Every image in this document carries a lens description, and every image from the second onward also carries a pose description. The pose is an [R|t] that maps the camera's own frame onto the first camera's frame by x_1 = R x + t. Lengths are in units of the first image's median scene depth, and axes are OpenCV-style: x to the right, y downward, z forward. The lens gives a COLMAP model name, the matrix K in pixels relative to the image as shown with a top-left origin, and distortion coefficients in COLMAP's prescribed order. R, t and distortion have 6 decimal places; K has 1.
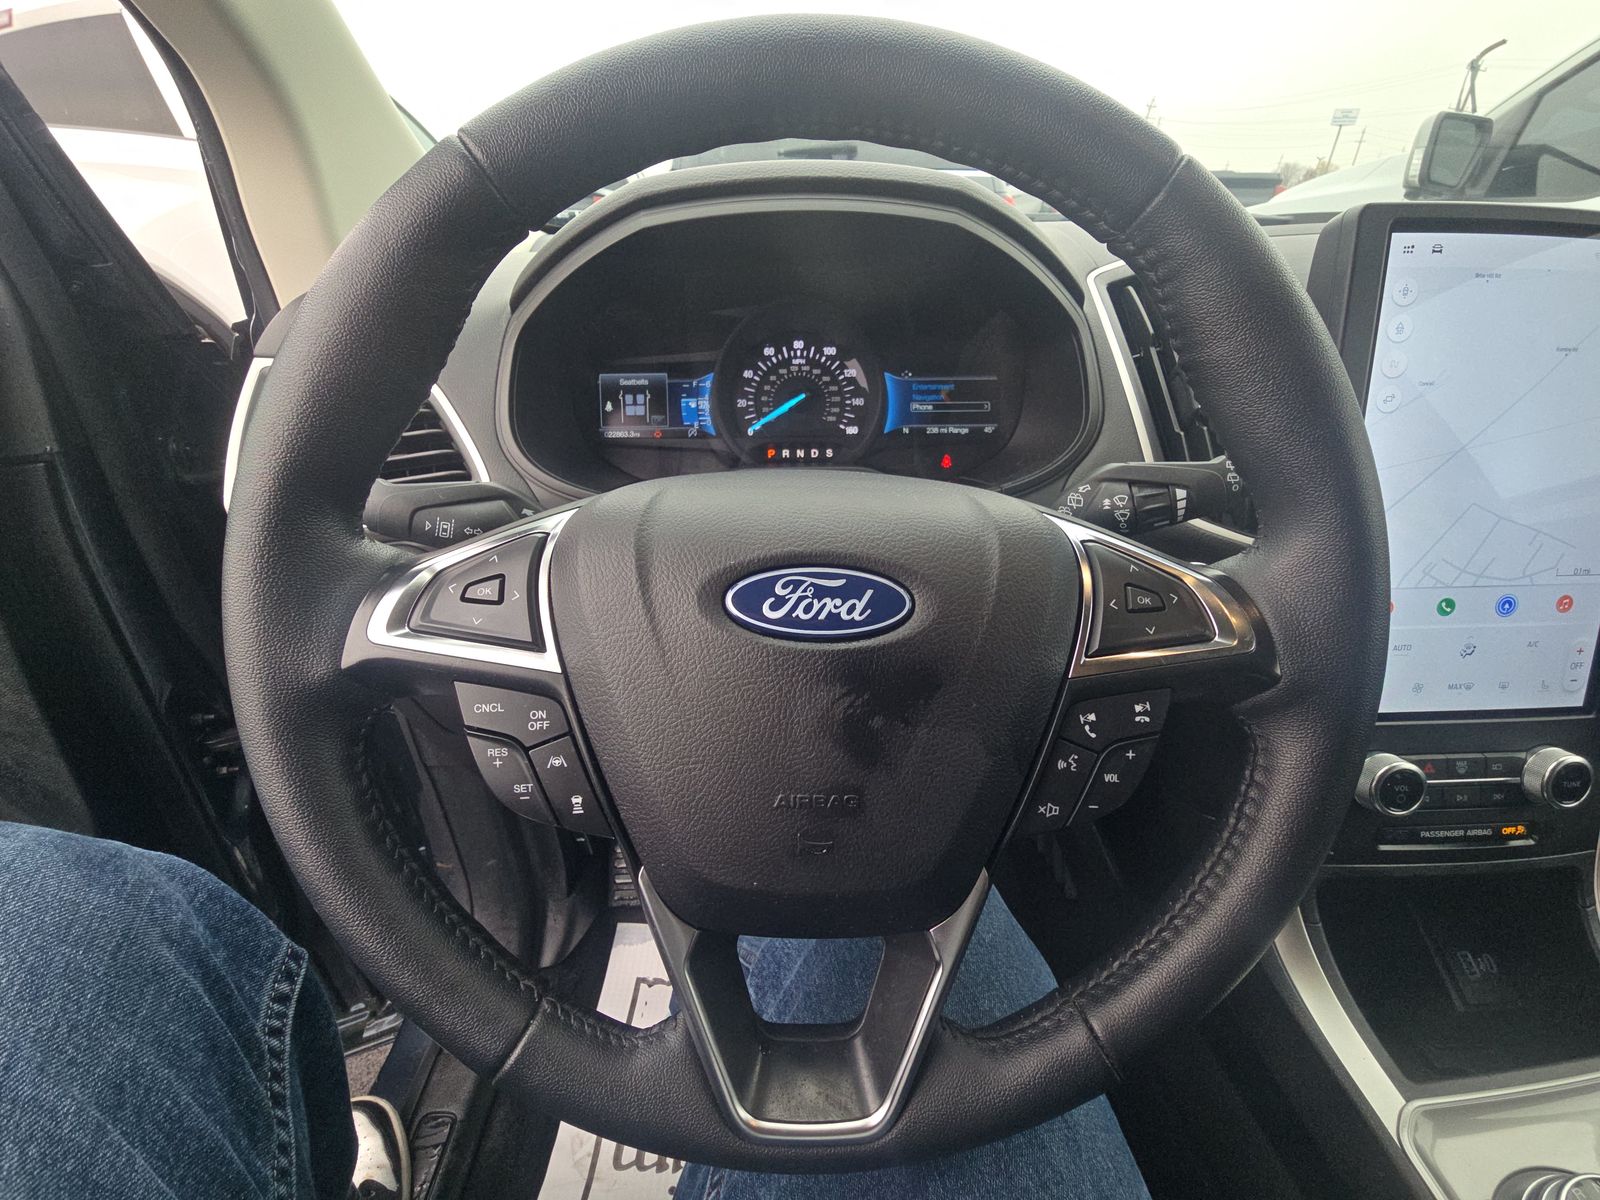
lens RADIAL K [[642.6, 0, 800.0], [0, 642.6, 600.0], [0, 0, 1]] dist [0.009359, -0.008160]
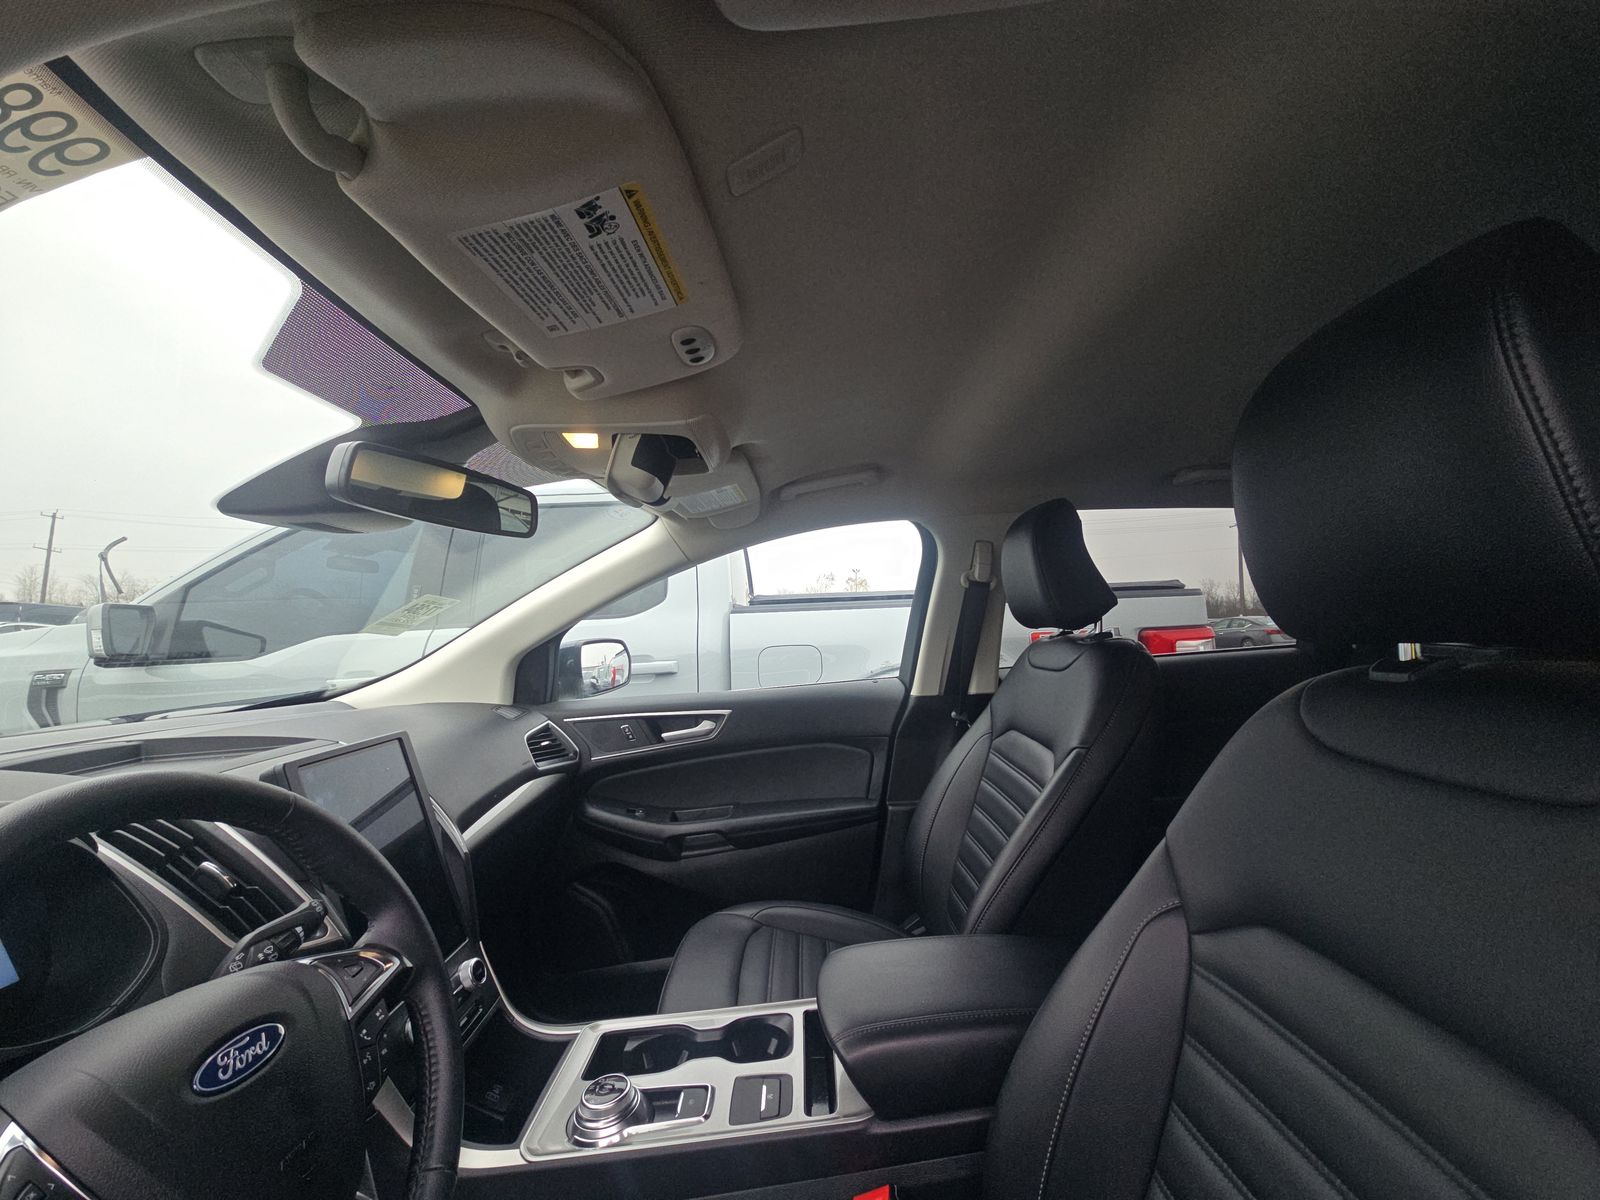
lens RADIAL K [[645.1, 0, 804.6], [0, 645.1, 600.3], [0, 0, 1]] dist [-0.000619, -0.000414]
pose [[0.013787, 0.054027, 0.998444, -1.661920], [0.517854, 0.853804, -0.053351, -0.158671], [-0.855358, 0.517784, -0.016207, -0.898266]]
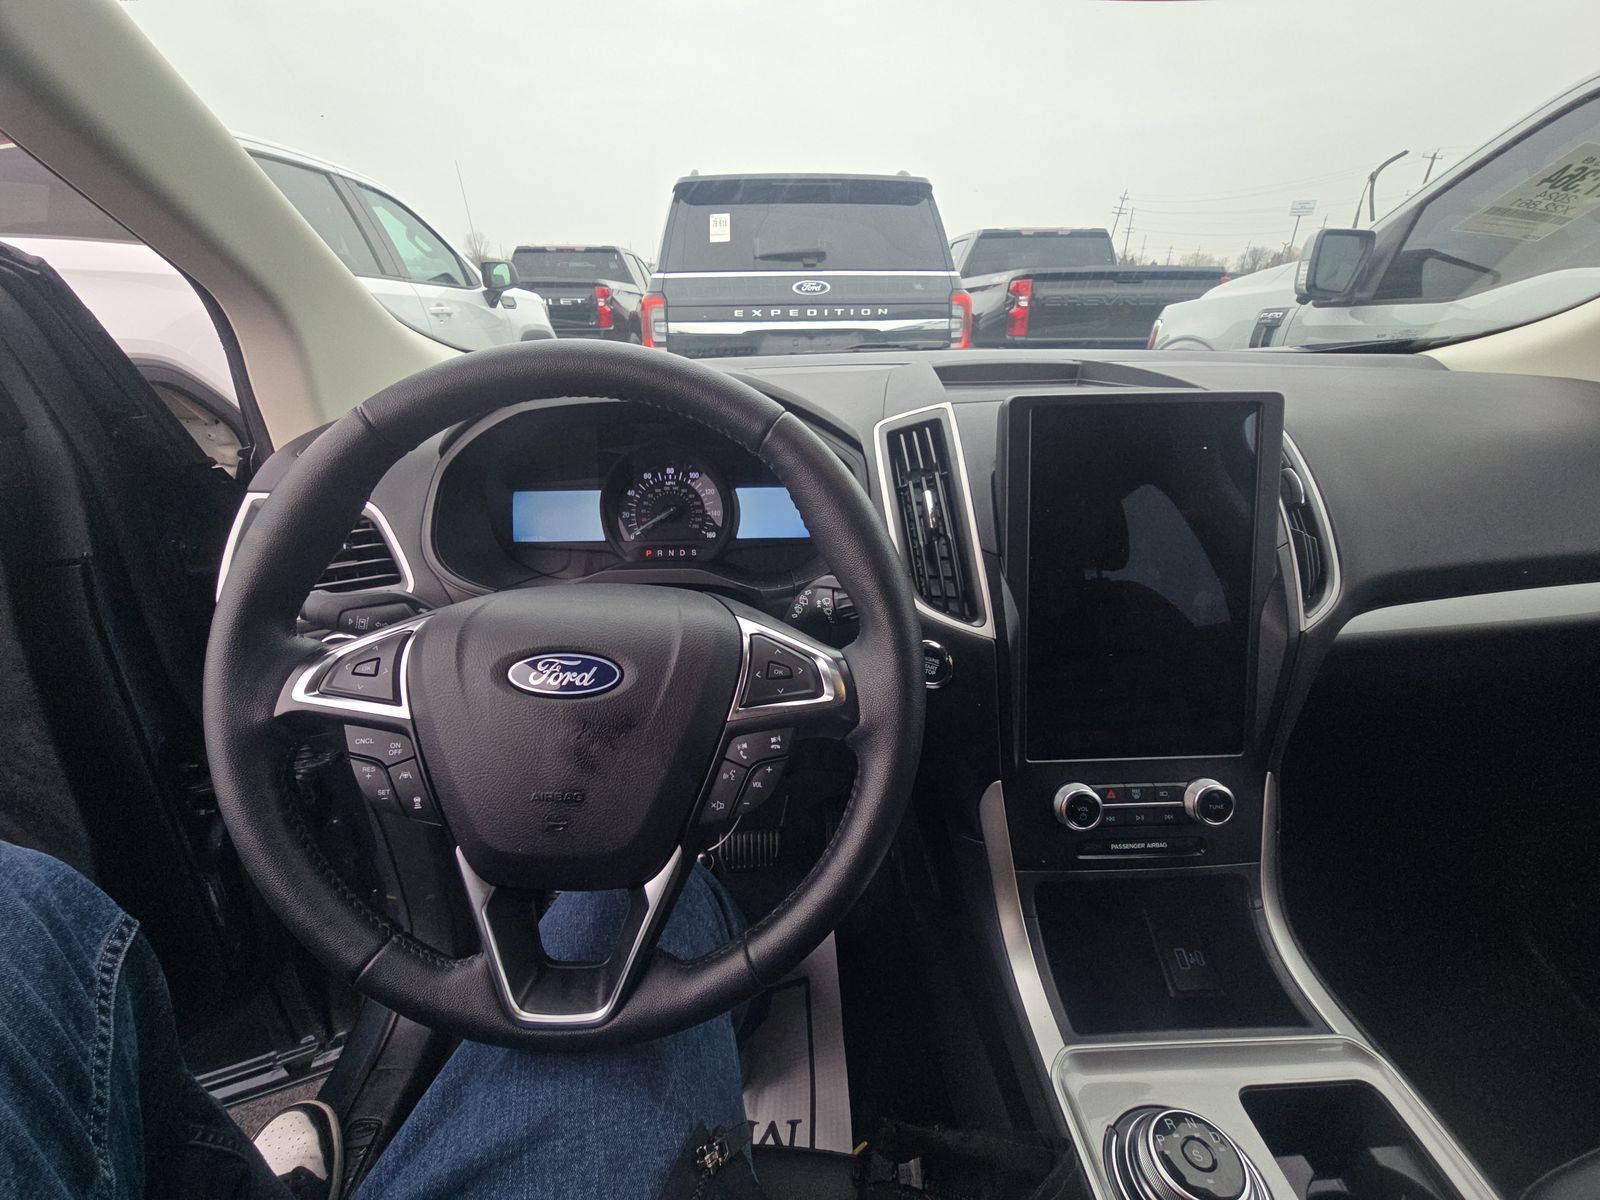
lens RADIAL K [[645.1, 0, 804.6], [0, 645.1, 600.3], [0, 0, 1]] dist [-0.000619, -0.000414]
pose [[0.999987, -0.003985, 0.003215, 0.587262], [0.004270, 0.995574, -0.093886, -0.025698], [-0.002826, 0.093898, 0.995578, -0.615120]]
